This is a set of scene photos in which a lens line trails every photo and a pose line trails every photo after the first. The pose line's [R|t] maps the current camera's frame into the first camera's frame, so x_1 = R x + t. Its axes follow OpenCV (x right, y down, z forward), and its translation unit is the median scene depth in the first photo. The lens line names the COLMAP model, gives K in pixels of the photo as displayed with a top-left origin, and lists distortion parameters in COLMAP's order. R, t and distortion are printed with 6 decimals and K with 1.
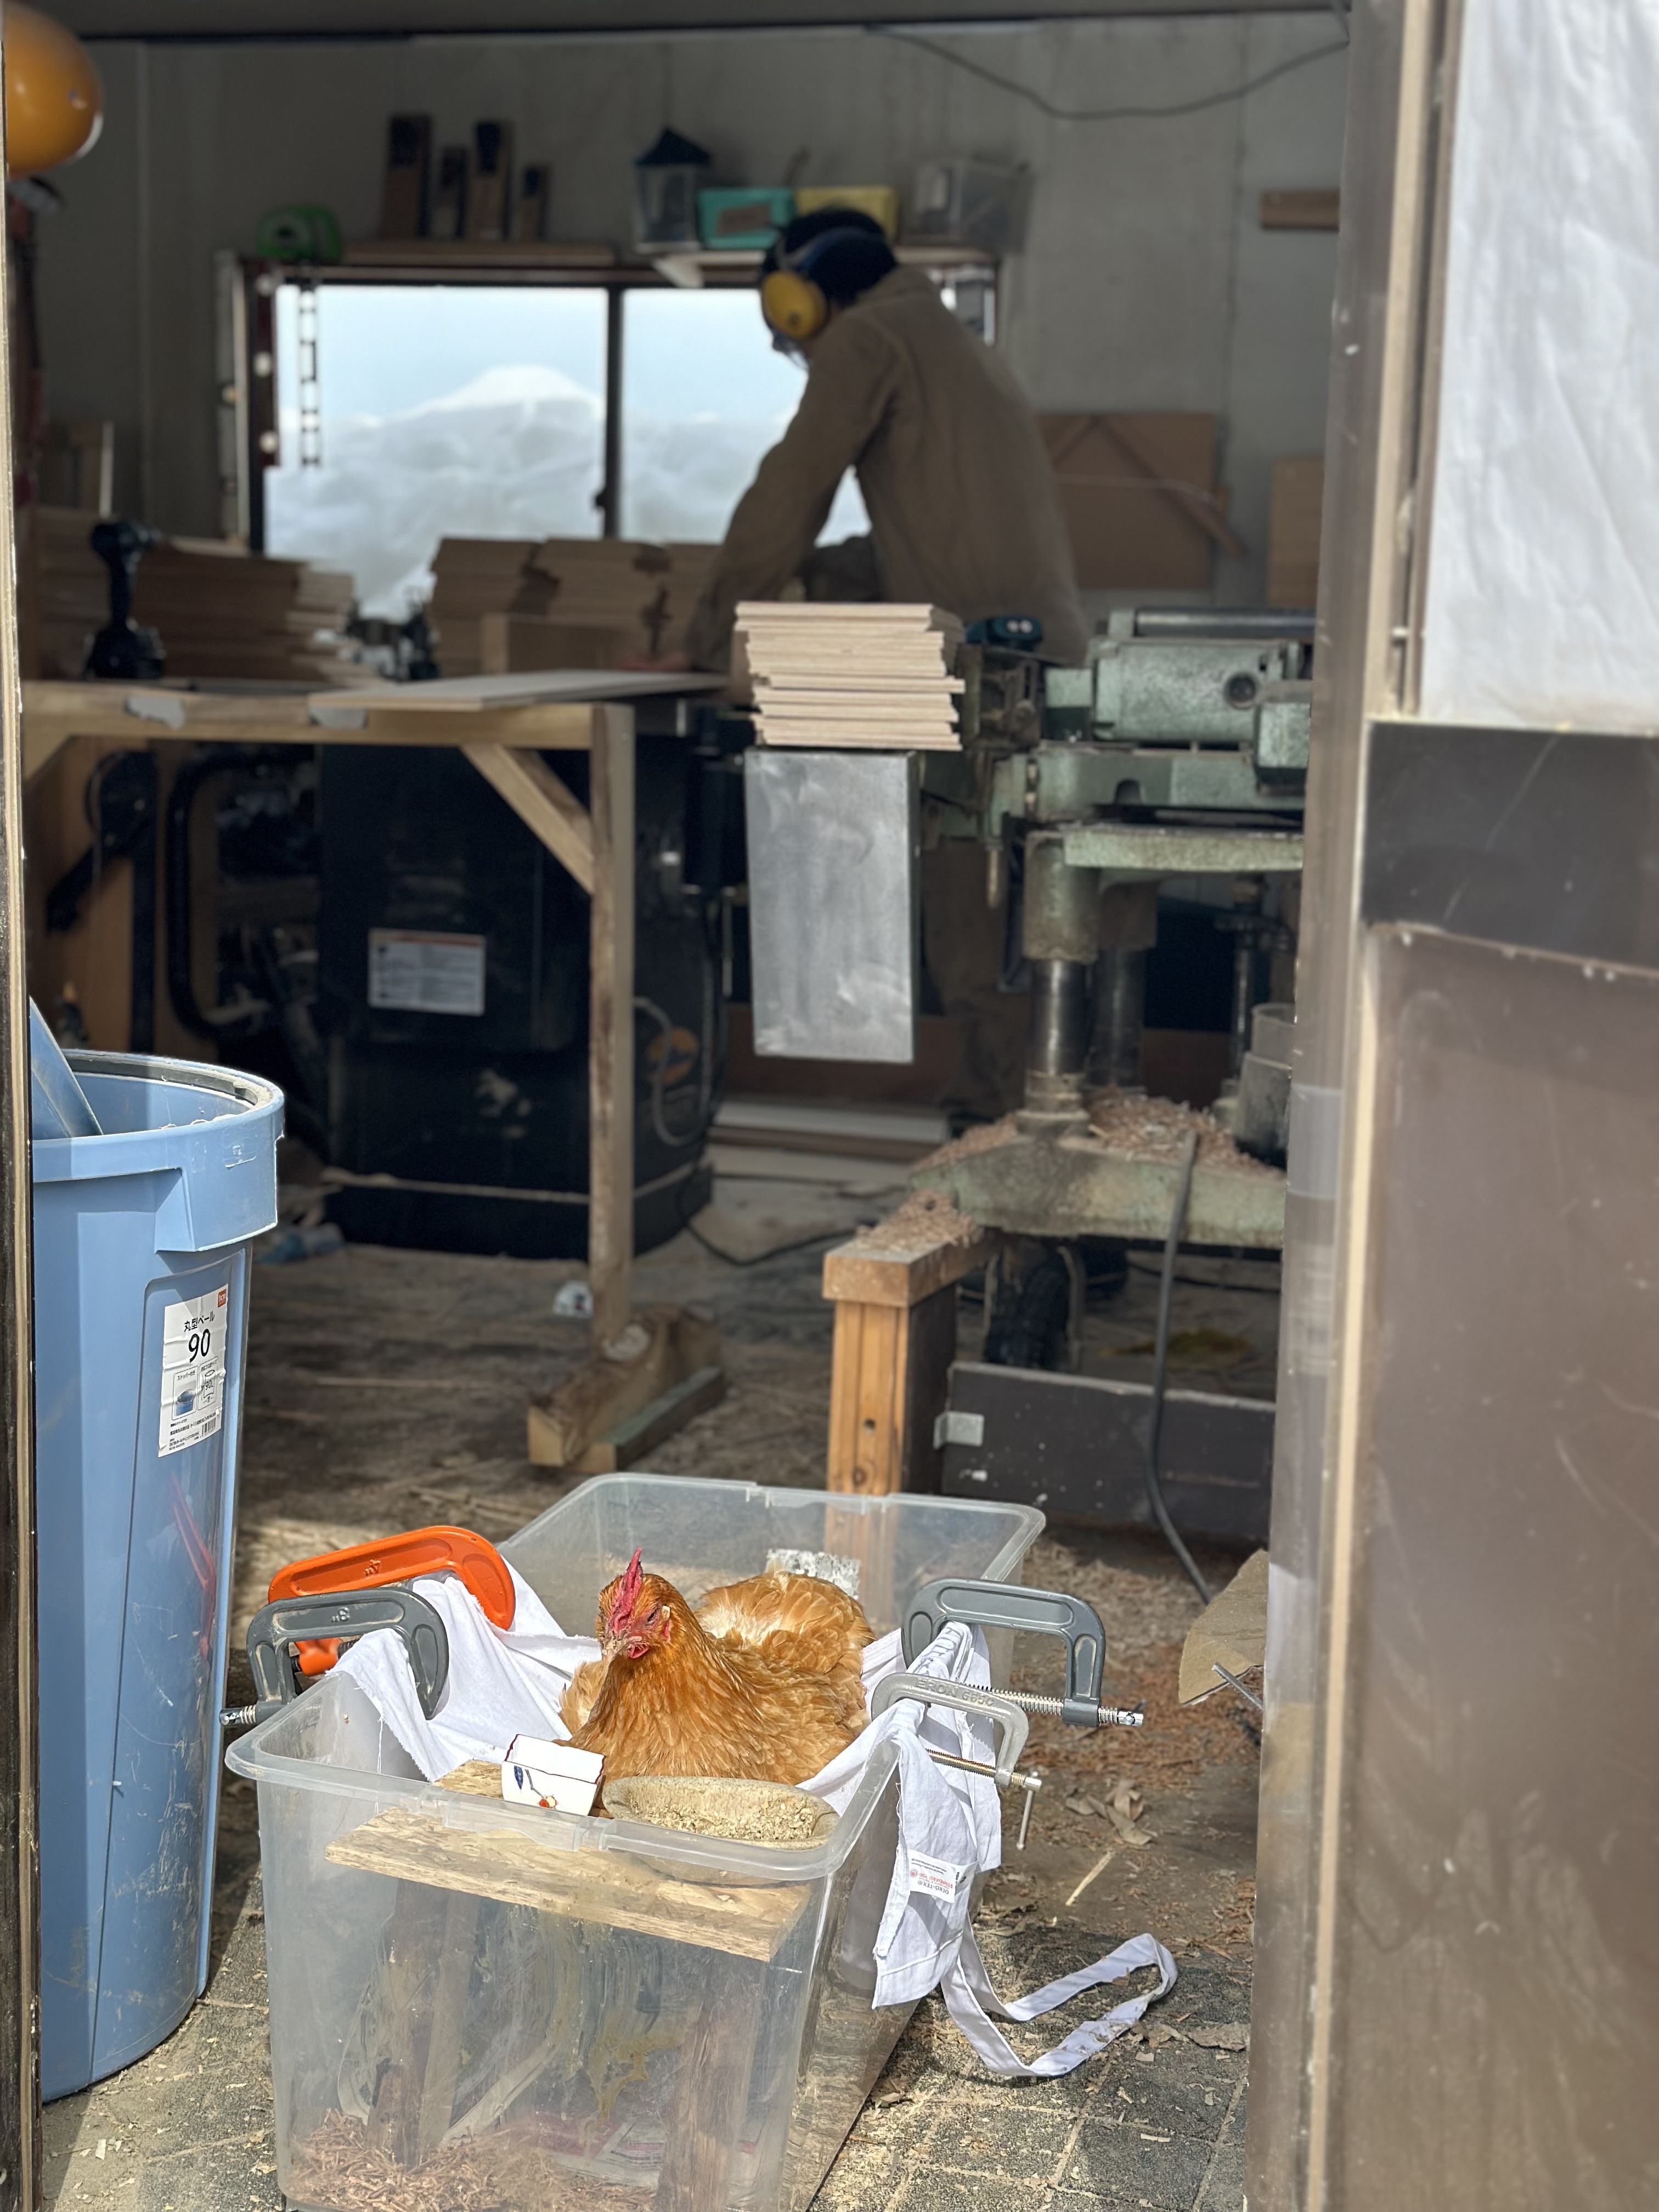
lens RADIAL K [[3553.9, 0, 829.5], [0, 3553.9, 1106.0], [0, 0, 1]] dist [0.136268, -0.008733]
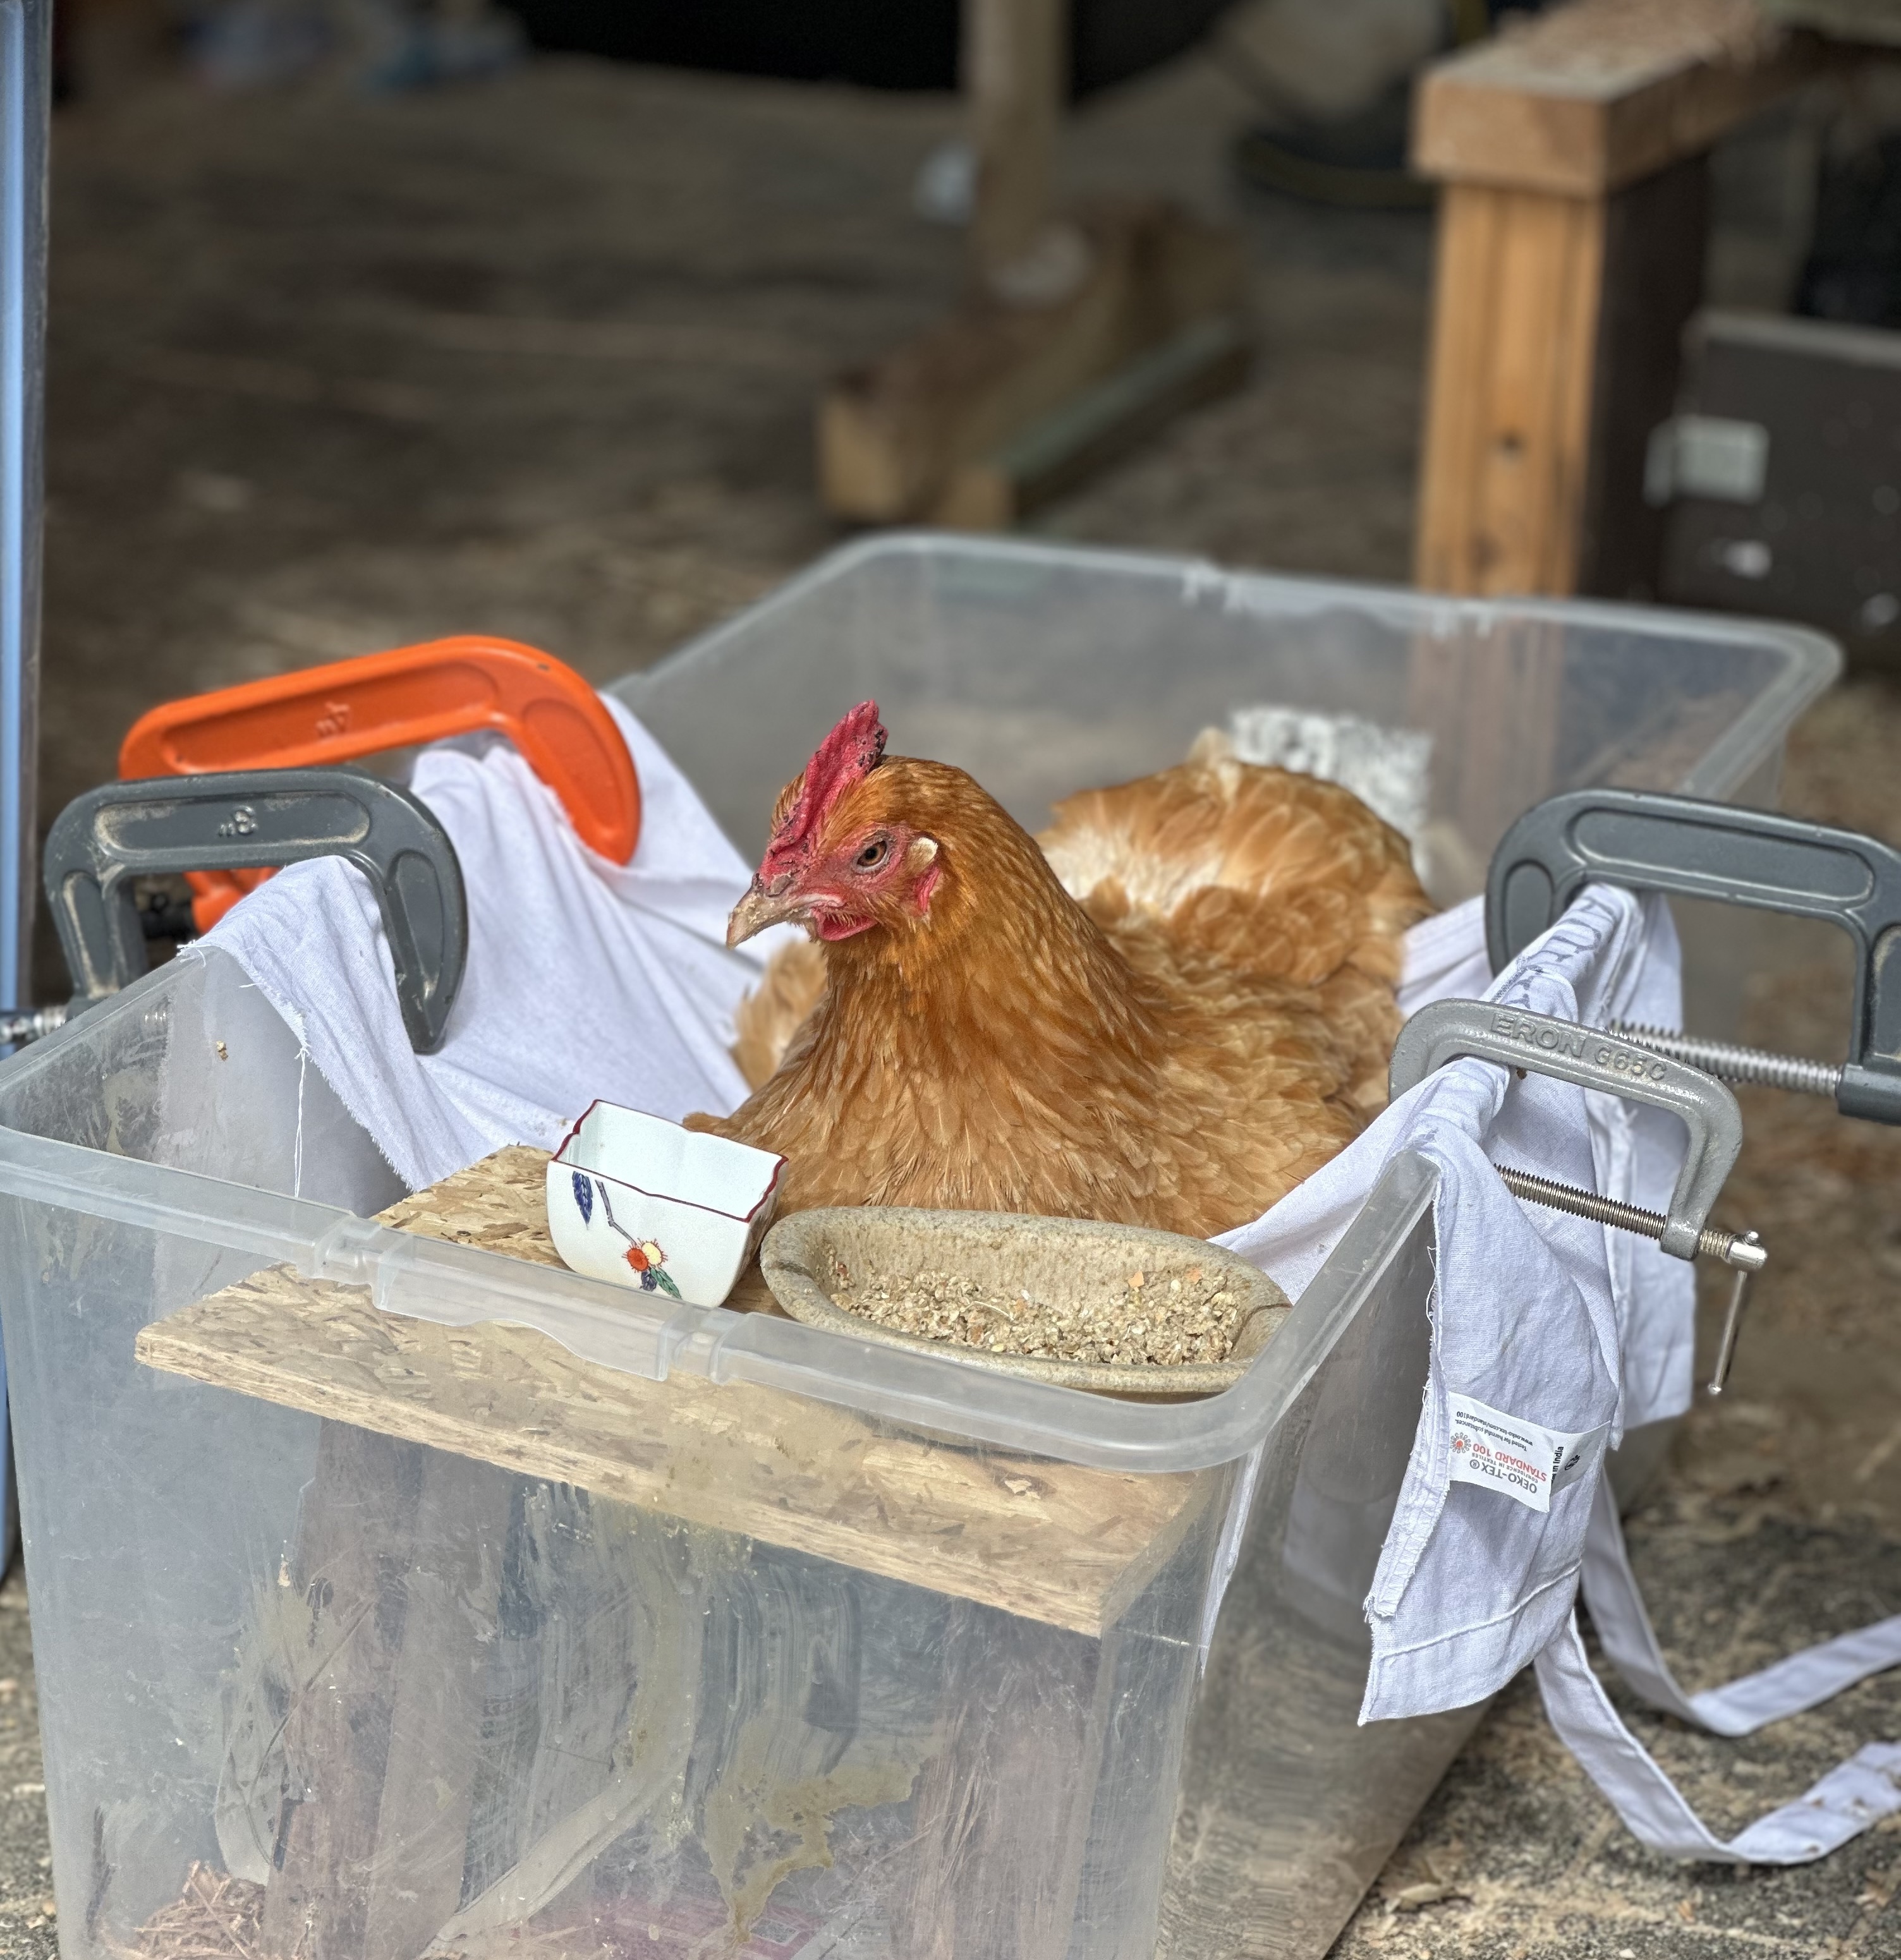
lens RADIAL K [[5805.8, 0, 950.5], [0, 5805.8, 980.0], [0, 0, 1]] dist [-0.323631, 9.816228]
pose [[0.990860, 0.037747, -0.129505, 0.049406], [-0.014071, 0.983736, 0.179069, 0.028605], [0.134158, -0.175610, 0.975276, 0.286733]]
